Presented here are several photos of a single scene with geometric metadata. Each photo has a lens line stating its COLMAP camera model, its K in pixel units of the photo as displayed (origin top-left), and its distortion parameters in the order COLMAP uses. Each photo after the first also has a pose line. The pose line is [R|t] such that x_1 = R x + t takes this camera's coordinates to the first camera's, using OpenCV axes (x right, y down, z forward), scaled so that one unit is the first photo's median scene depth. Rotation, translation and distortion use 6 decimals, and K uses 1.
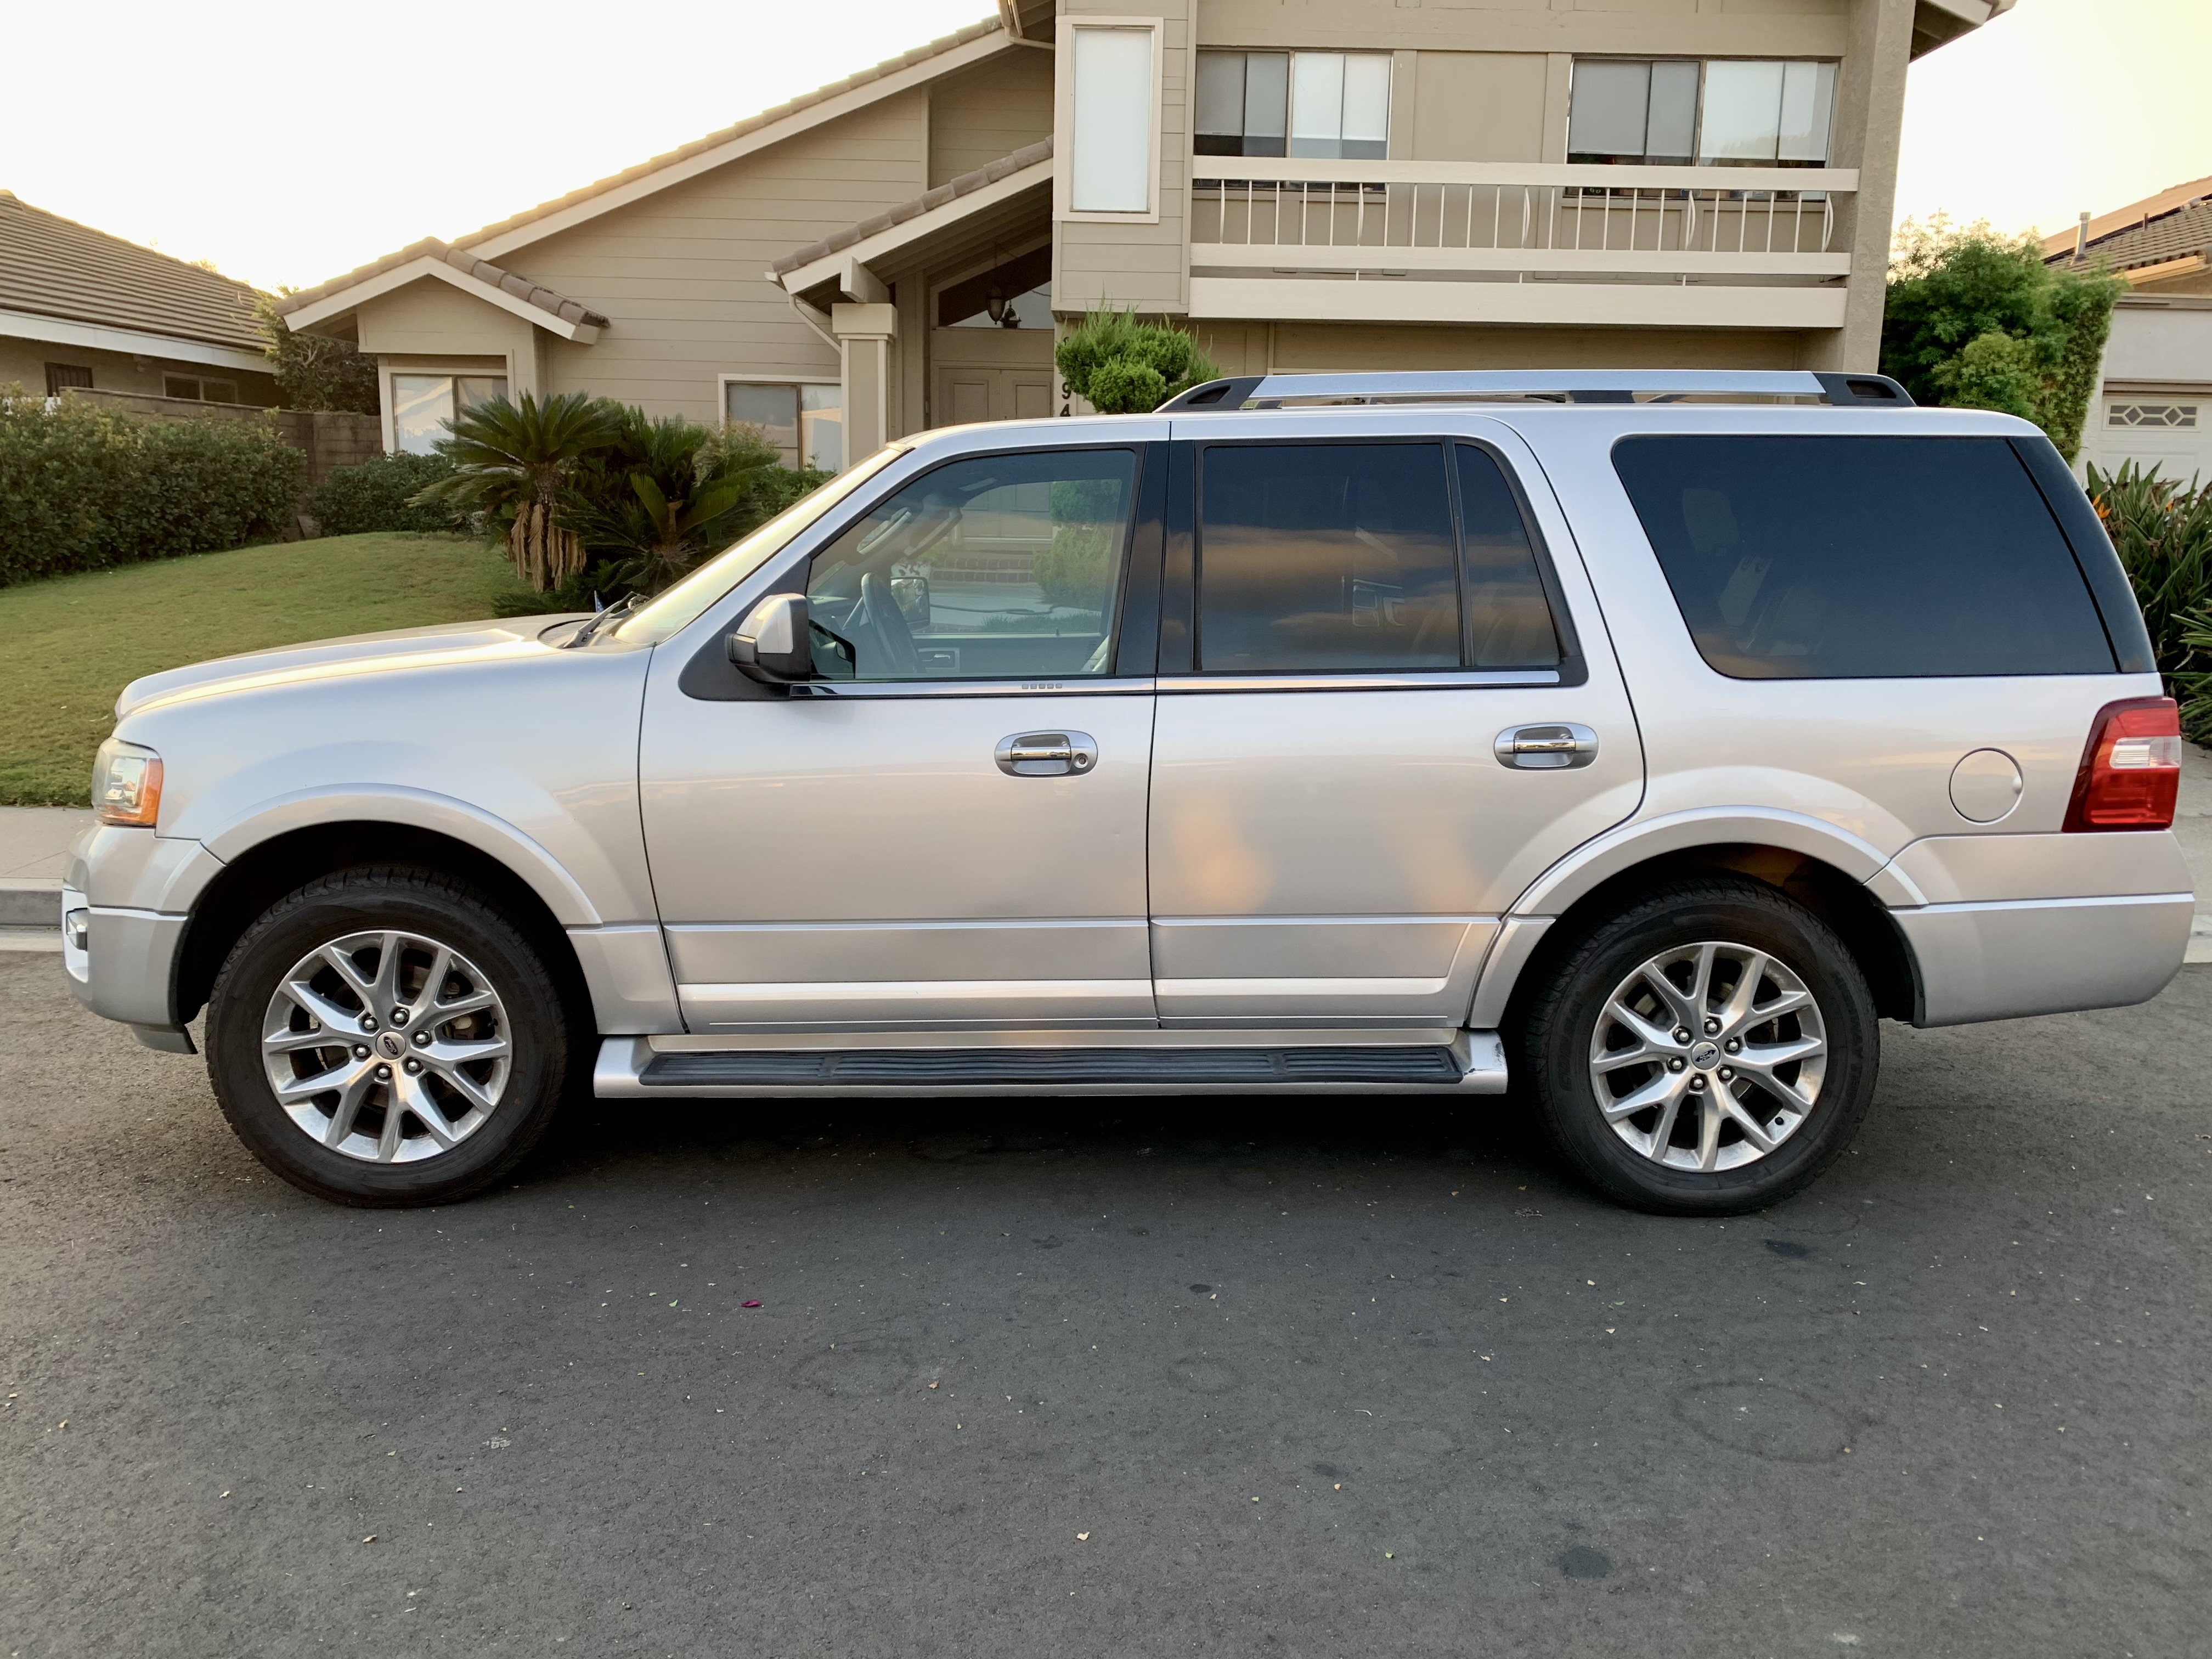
lens RADIAL K [[1726.0, 0, 1103.3], [0, 1726.0, 825.7], [0, 0, 1]] dist [0.020802, -0.008296]
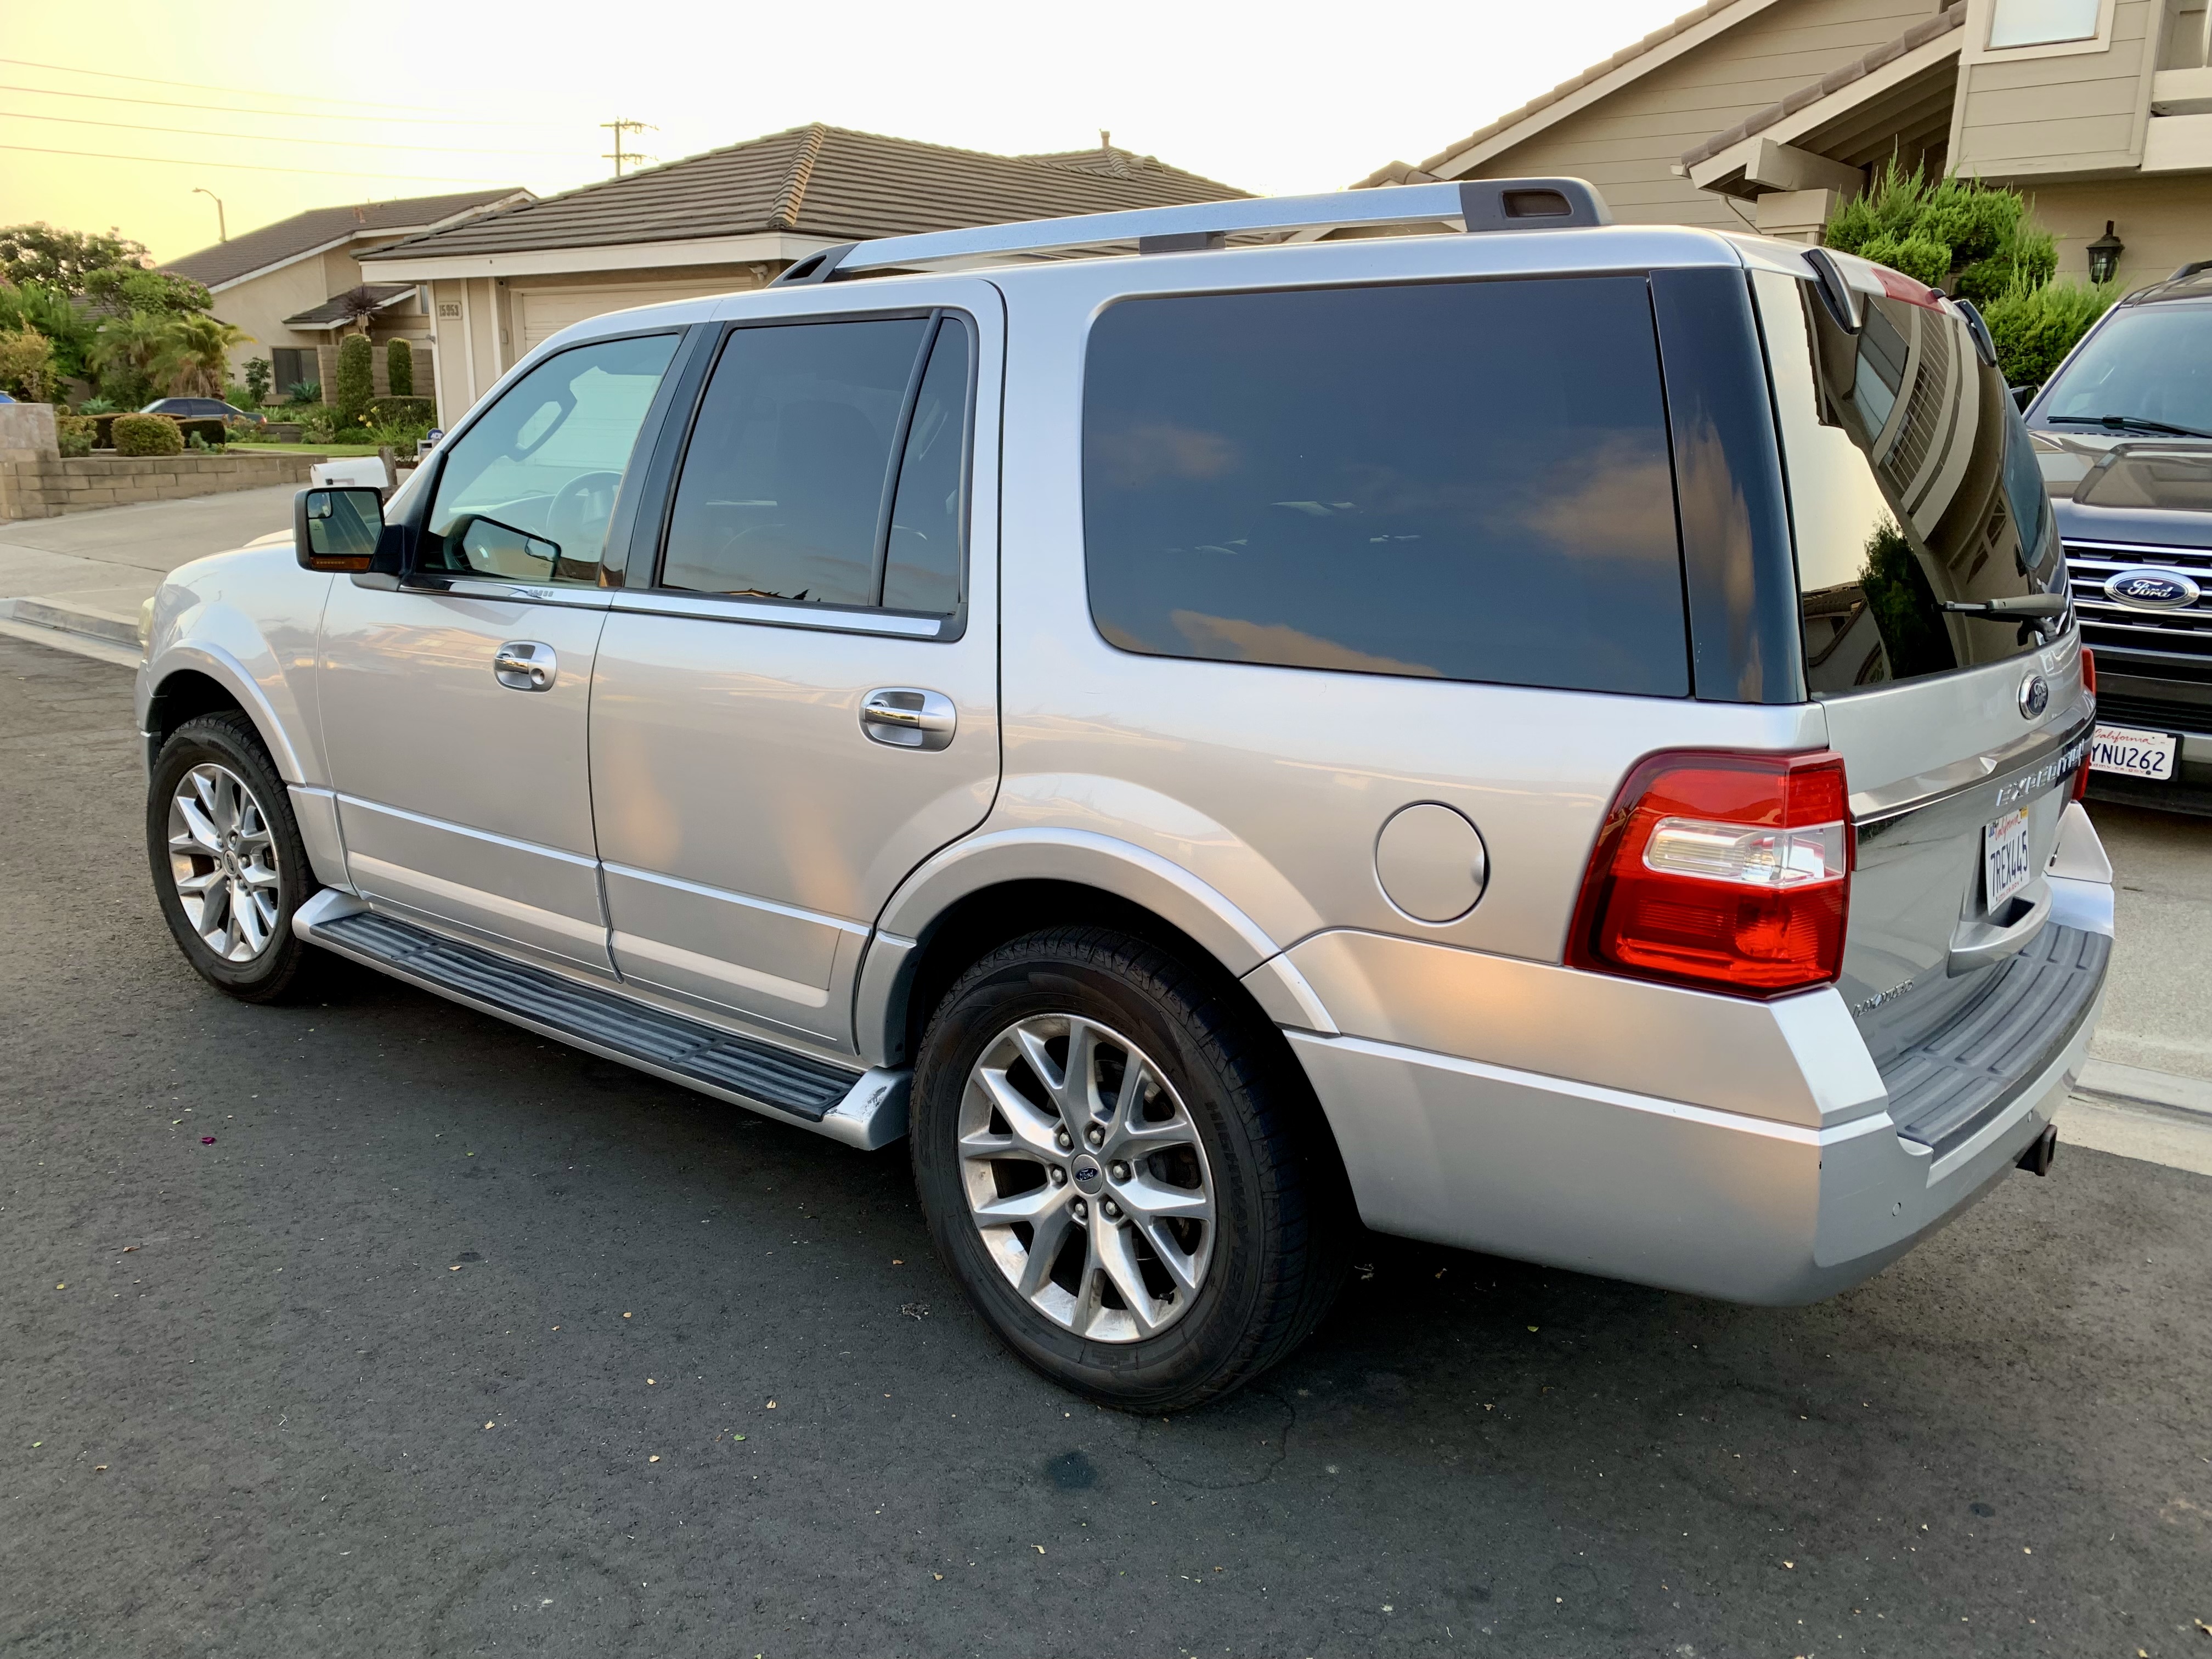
lens RADIAL K [[1726.0, 0, 1108.0], [0, 1726.0, 810.6], [0, 0, 1]] dist [0.020802, -0.008296]
pose [[0.764009, 0.142394, -0.629296, 0.794107], [-0.121931, 0.989633, 0.075898, -0.072282], [0.633580, 0.018744, 0.773450, 0.459511]]
